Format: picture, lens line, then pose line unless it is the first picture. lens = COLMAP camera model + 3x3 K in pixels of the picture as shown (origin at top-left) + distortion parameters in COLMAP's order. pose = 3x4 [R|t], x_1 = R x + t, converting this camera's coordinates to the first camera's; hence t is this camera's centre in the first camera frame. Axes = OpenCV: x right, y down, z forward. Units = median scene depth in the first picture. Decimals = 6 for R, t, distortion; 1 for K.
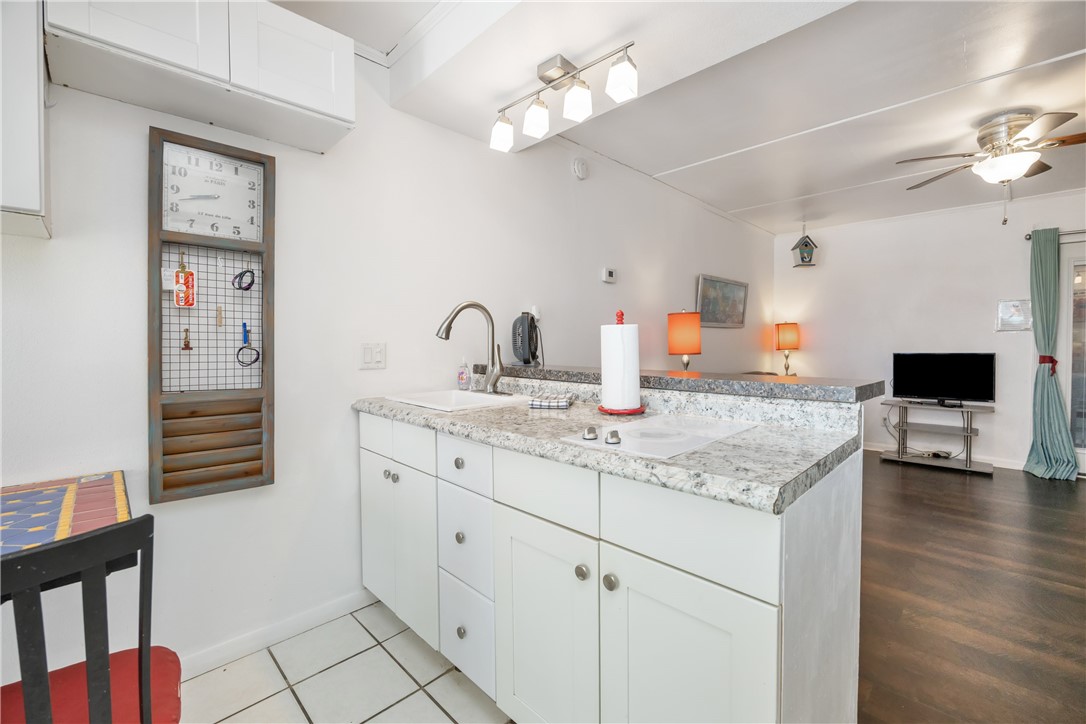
lens RADIAL K [[458.8, 0, 543.1], [0, 458.8, 361.0], [0, 0, 1]] dist [0.000651, -0.000023]
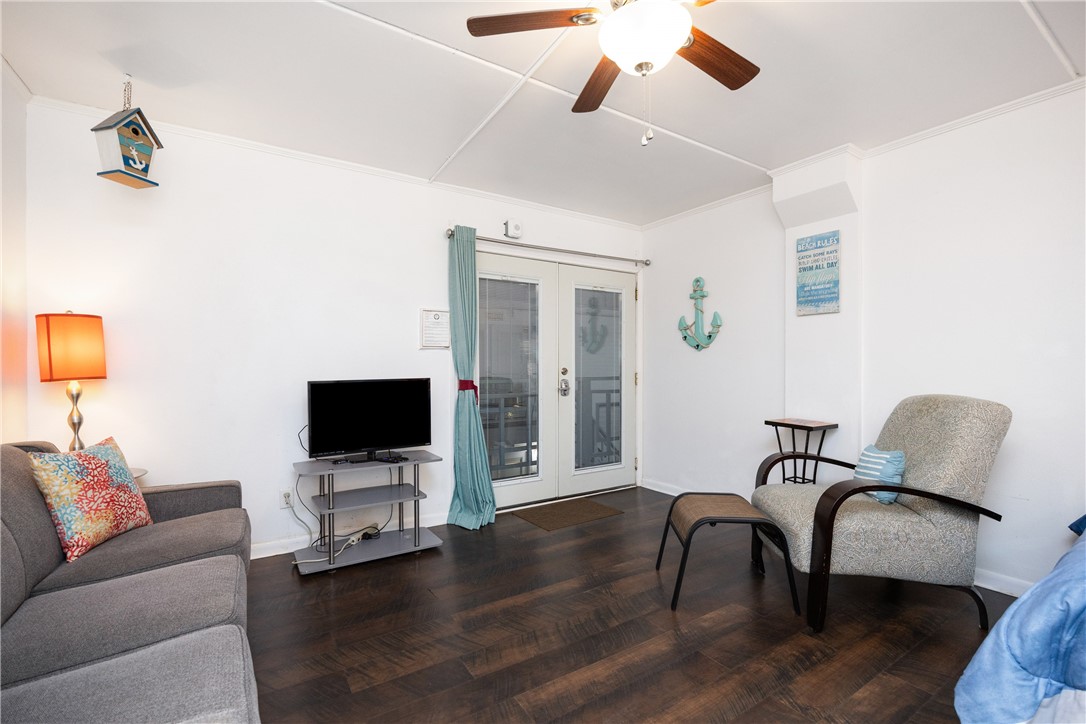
lens RADIAL K [[470.9, 0, 538.4], [0, 470.9, 363.4], [0, 0, 1]] dist [-0.001824, -0.000128]
pose [[0.223990, 0.003940, 0.974584, 0.259676], [0.034532, 0.999332, -0.011976, -0.023636], [-0.973980, 0.036337, 0.223704, 0.603662]]
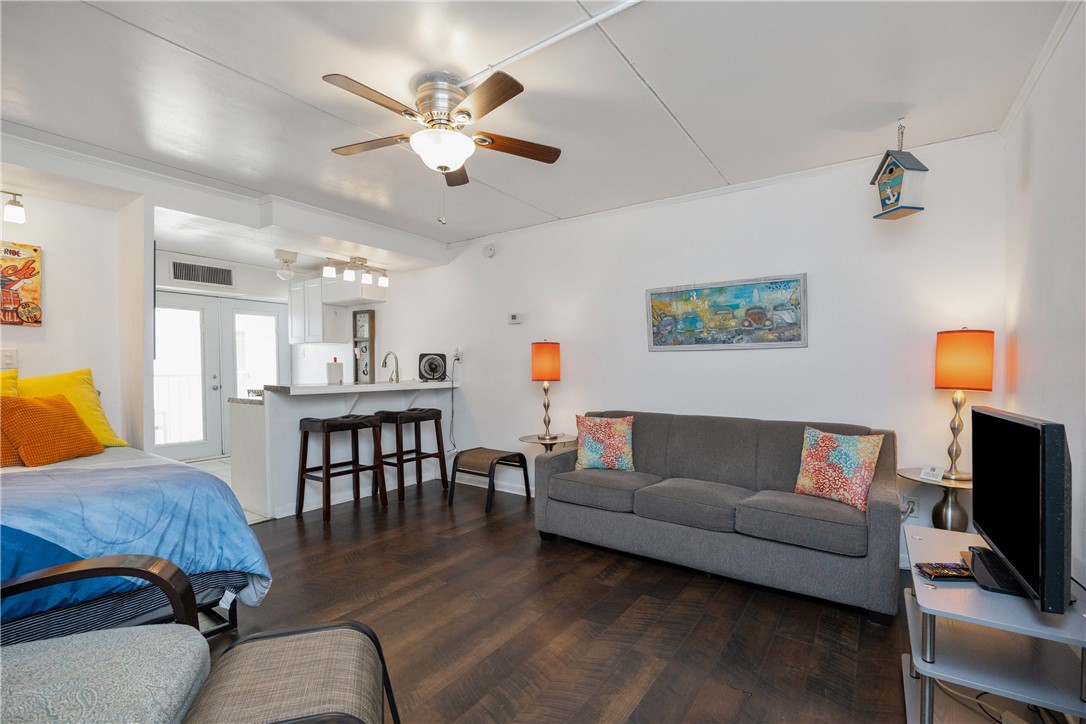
lens RADIAL K [[470.9, 0, 533.6], [0, 470.9, 371.7], [0, 0, 1]] dist [-0.001824, -0.000128]
pose [[0.168332, 0.015000, -0.985616, 1.092616], [-0.041376, 0.999110, 0.008139, -0.033980], [0.984862, 0.039411, 0.168803, 0.608612]]
